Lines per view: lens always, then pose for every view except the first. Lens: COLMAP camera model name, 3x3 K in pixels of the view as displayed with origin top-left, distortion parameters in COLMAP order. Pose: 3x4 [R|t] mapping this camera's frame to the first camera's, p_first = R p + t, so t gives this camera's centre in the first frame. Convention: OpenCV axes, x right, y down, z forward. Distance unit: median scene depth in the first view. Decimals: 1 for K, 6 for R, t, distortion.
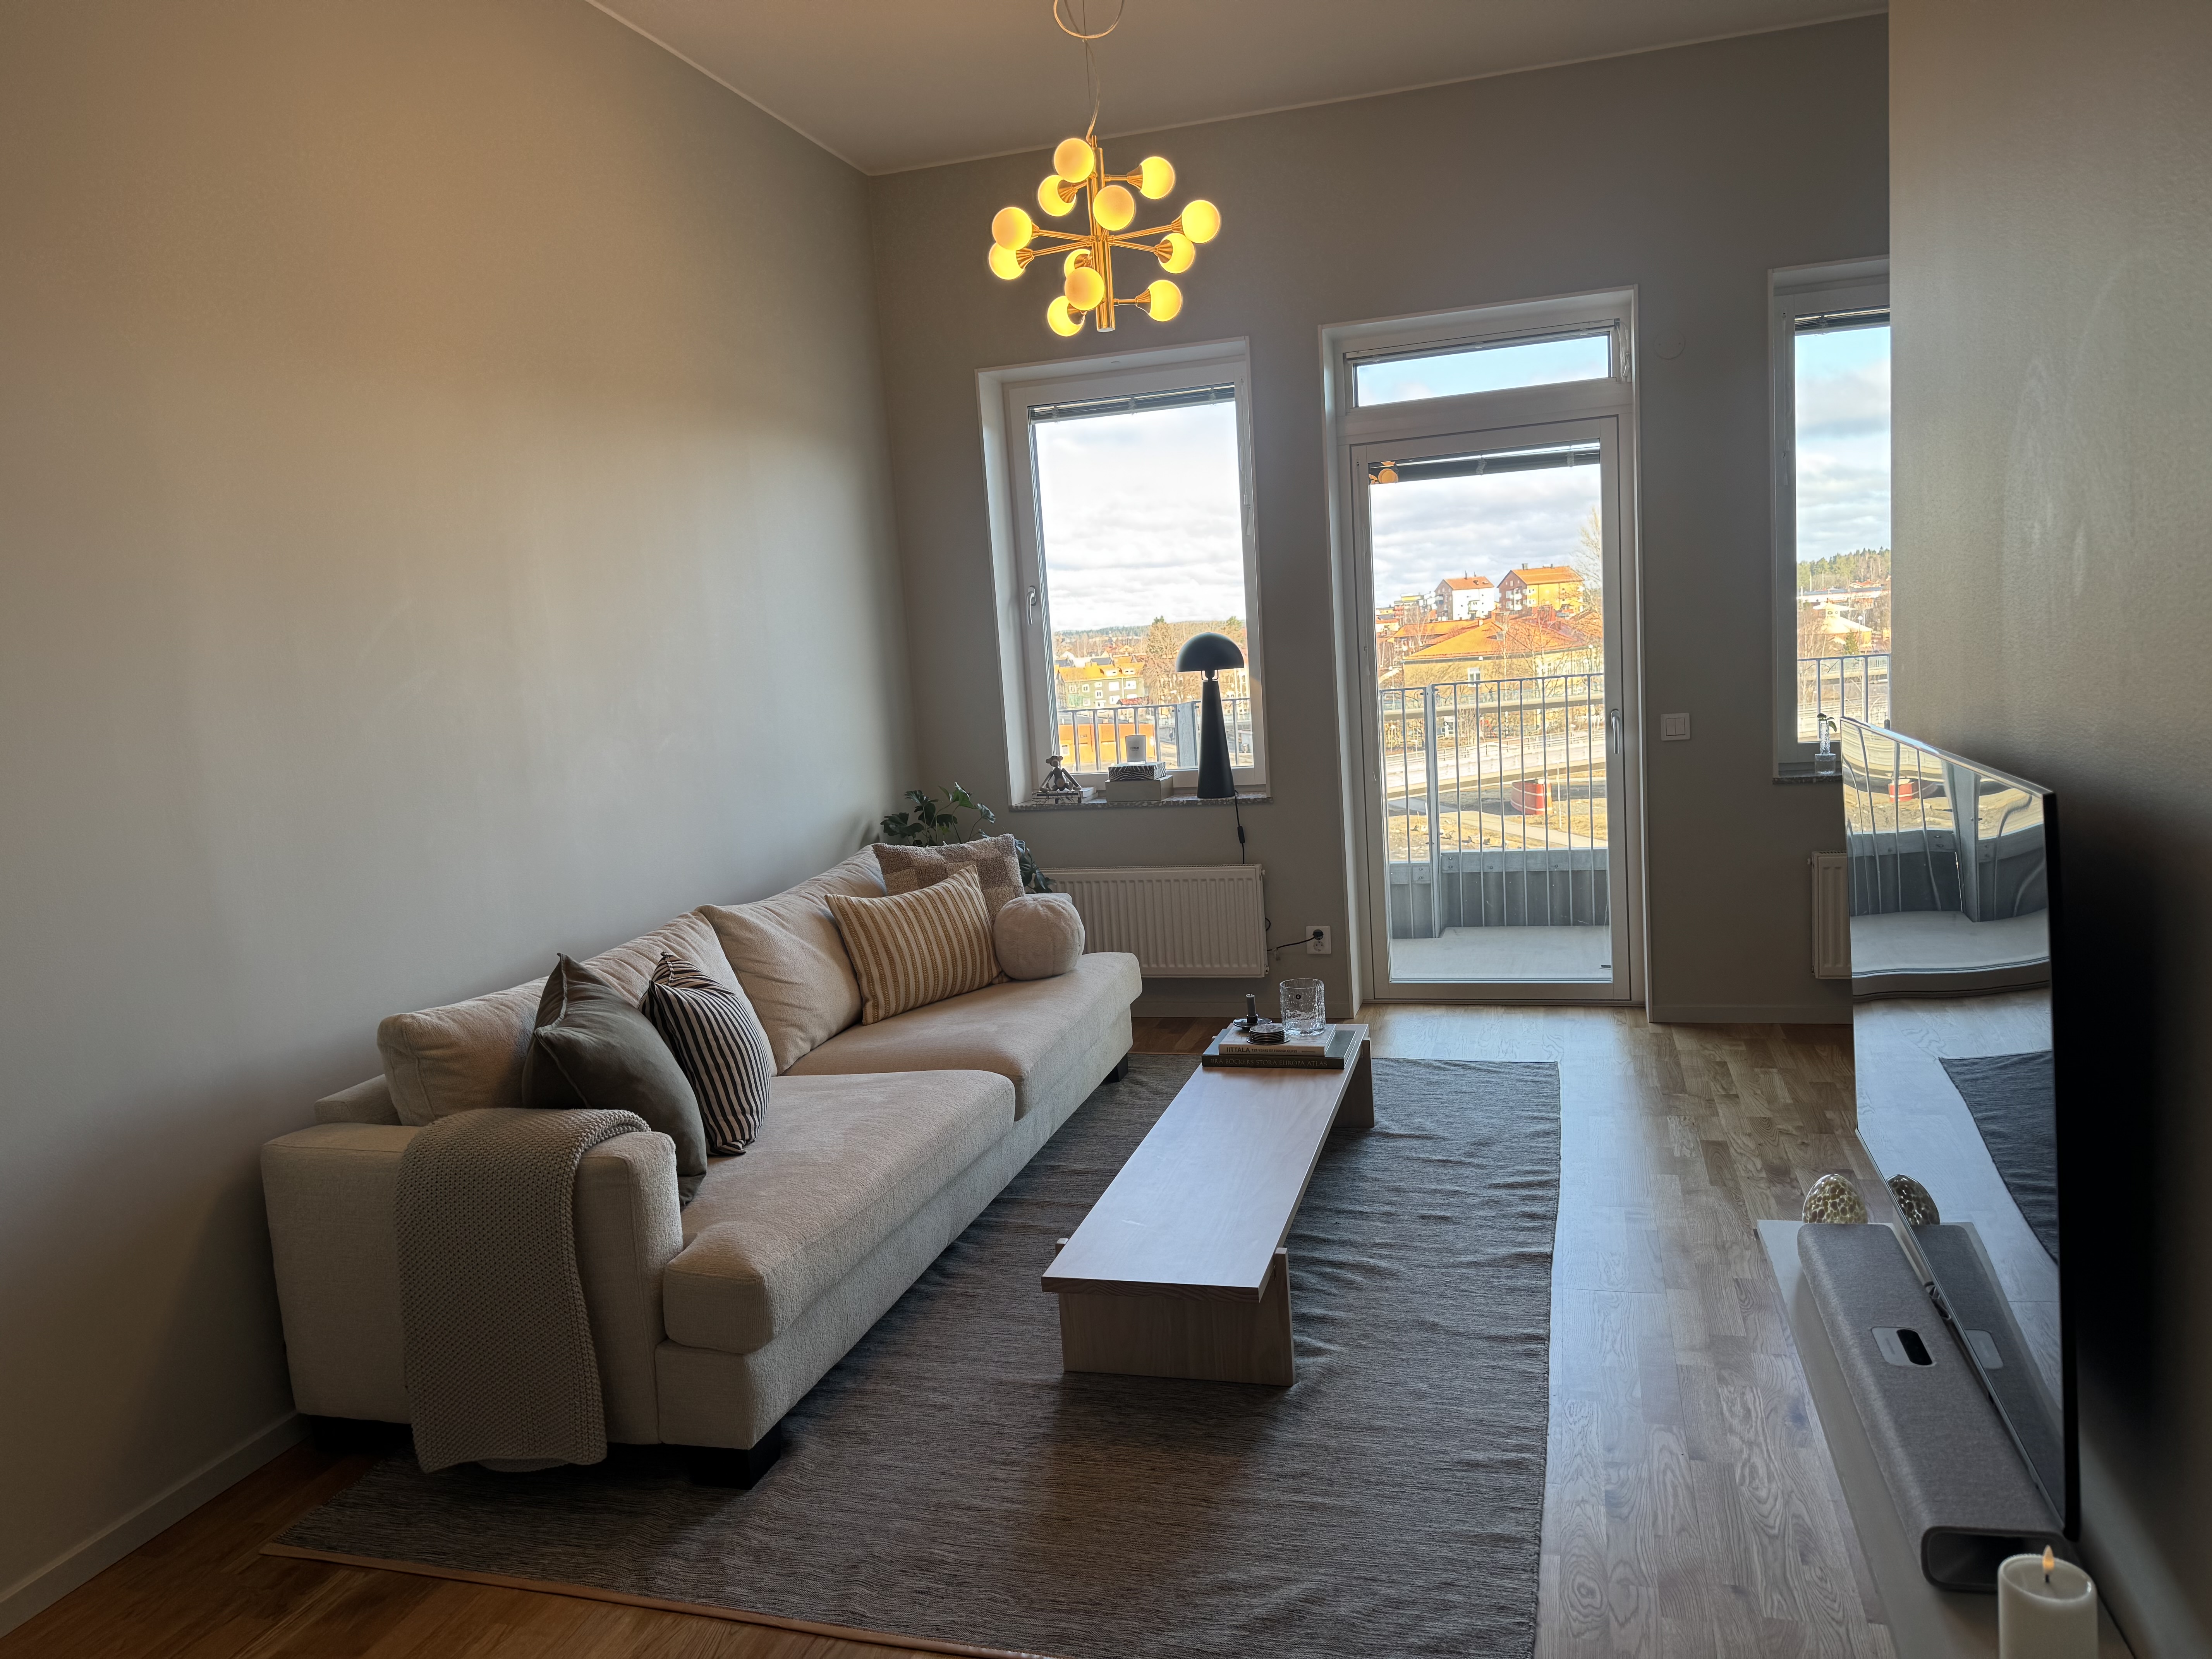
lens RADIAL K [[1560.9, 0, 1140.4], [0, 1560.9, 833.9], [0, 0, 1]] dist [0.151210, -0.001127]
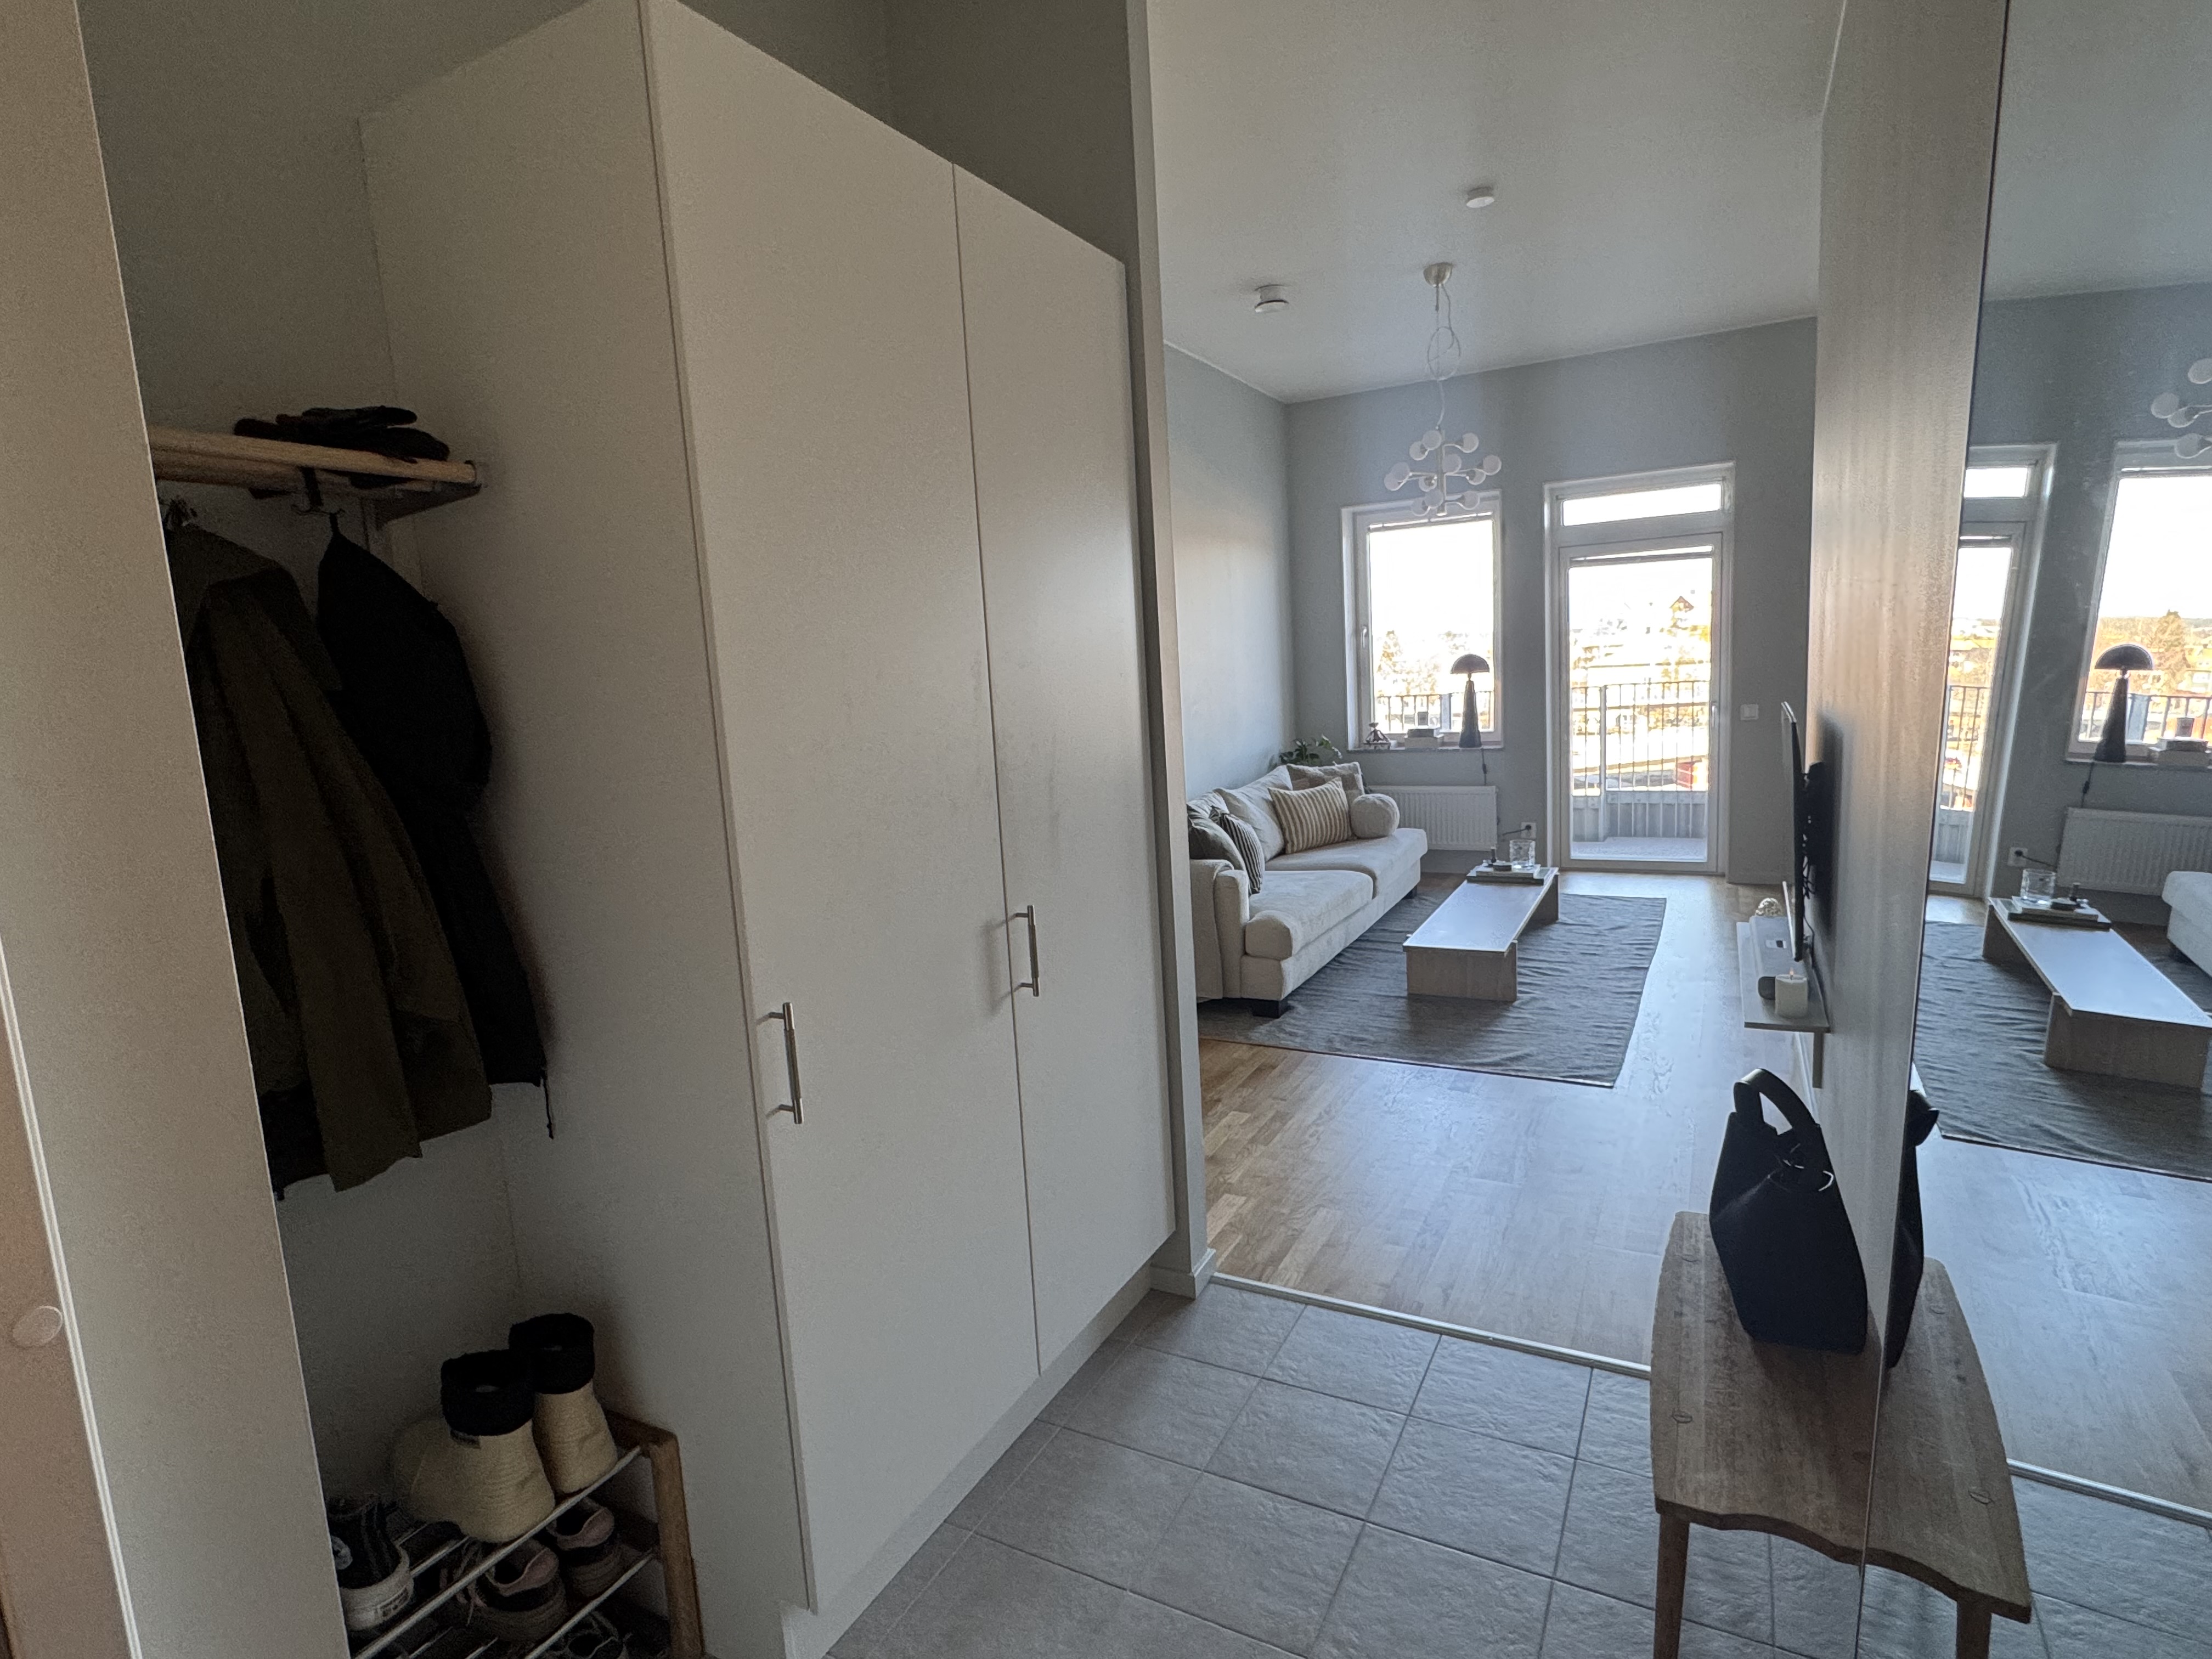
lens RADIAL K [[1172.8, 0, 1106.0], [0, 1172.8, 829.5], [0, 0, 1]] dist [-0.001686, 0.000082]
pose [[0.975563, 0.039221, -0.216190, -0.072568], [-0.032382, 0.998860, 0.035086, 0.041696], [0.217319, -0.027228, 0.975721, -0.433437]]
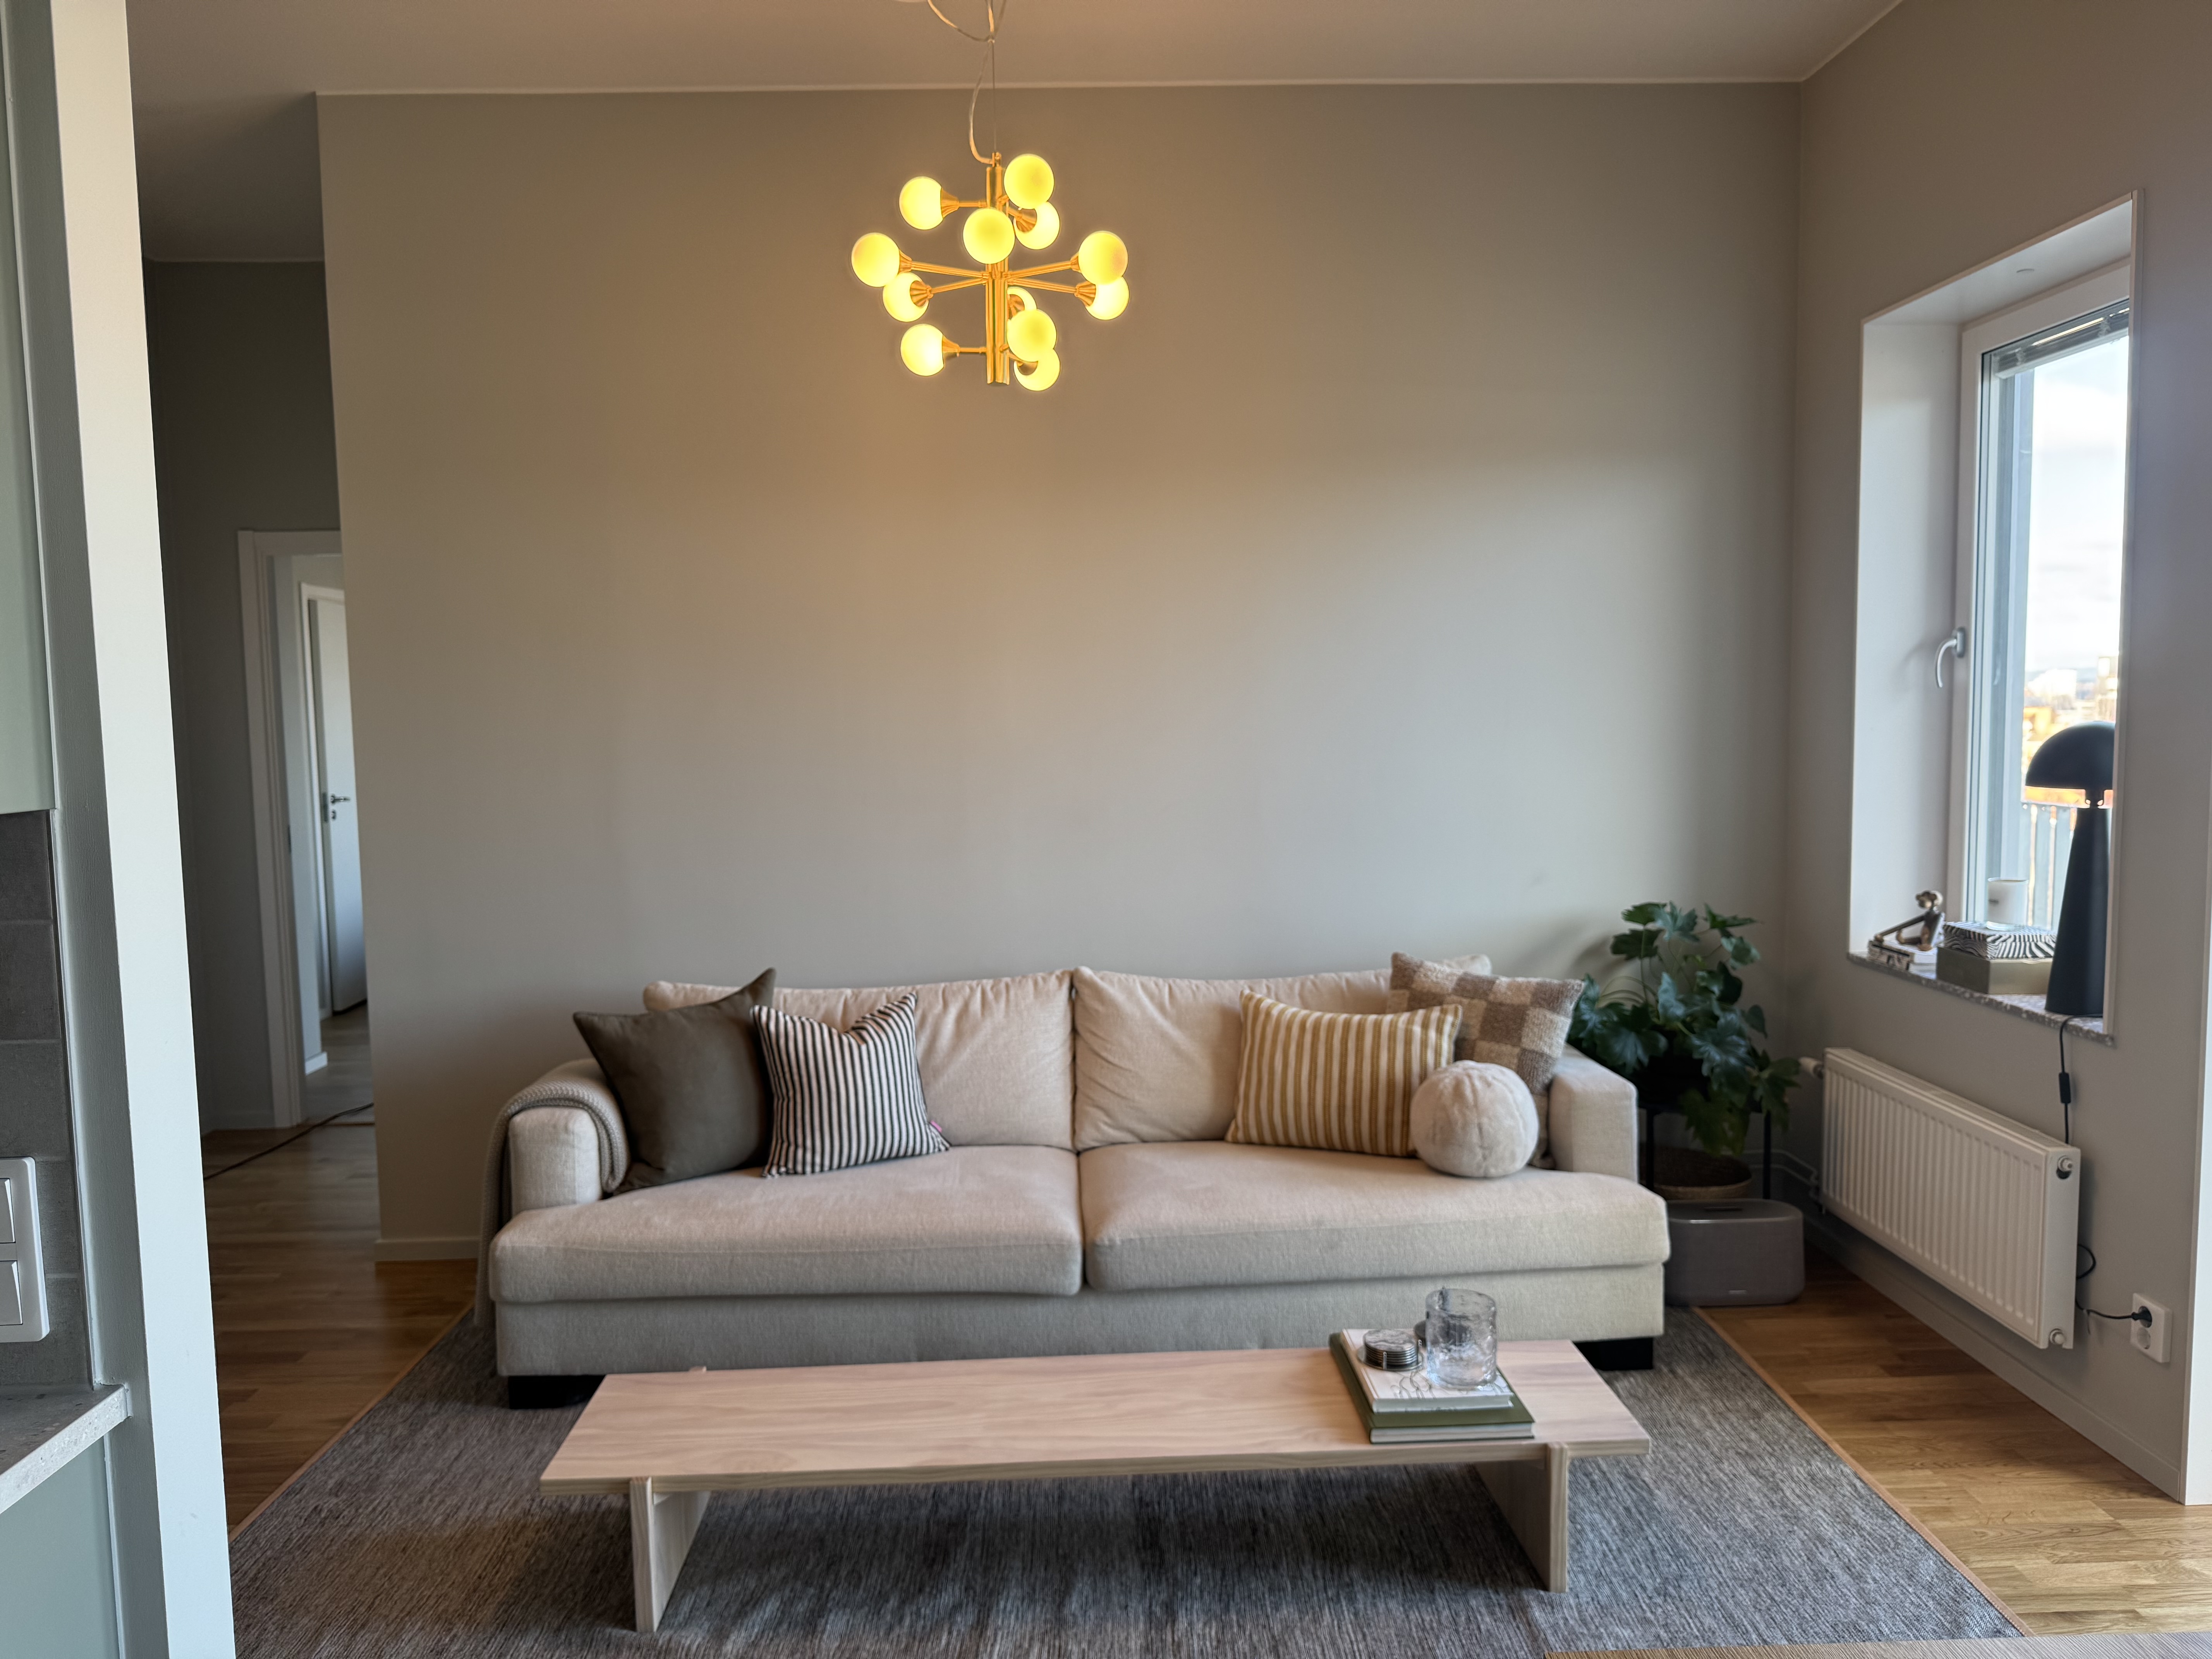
lens RADIAL K [[1561.9, 0, 1106.0], [0, 1561.9, 829.5], [0, 0, 1]] dist [-0.001132, -0.001468]
pose [[0.292323, 0.138450, -0.946245, 0.556881], [-0.121967, 0.986782, 0.106702, -0.125799], [0.948510, 0.084219, 0.305345, 0.578341]]
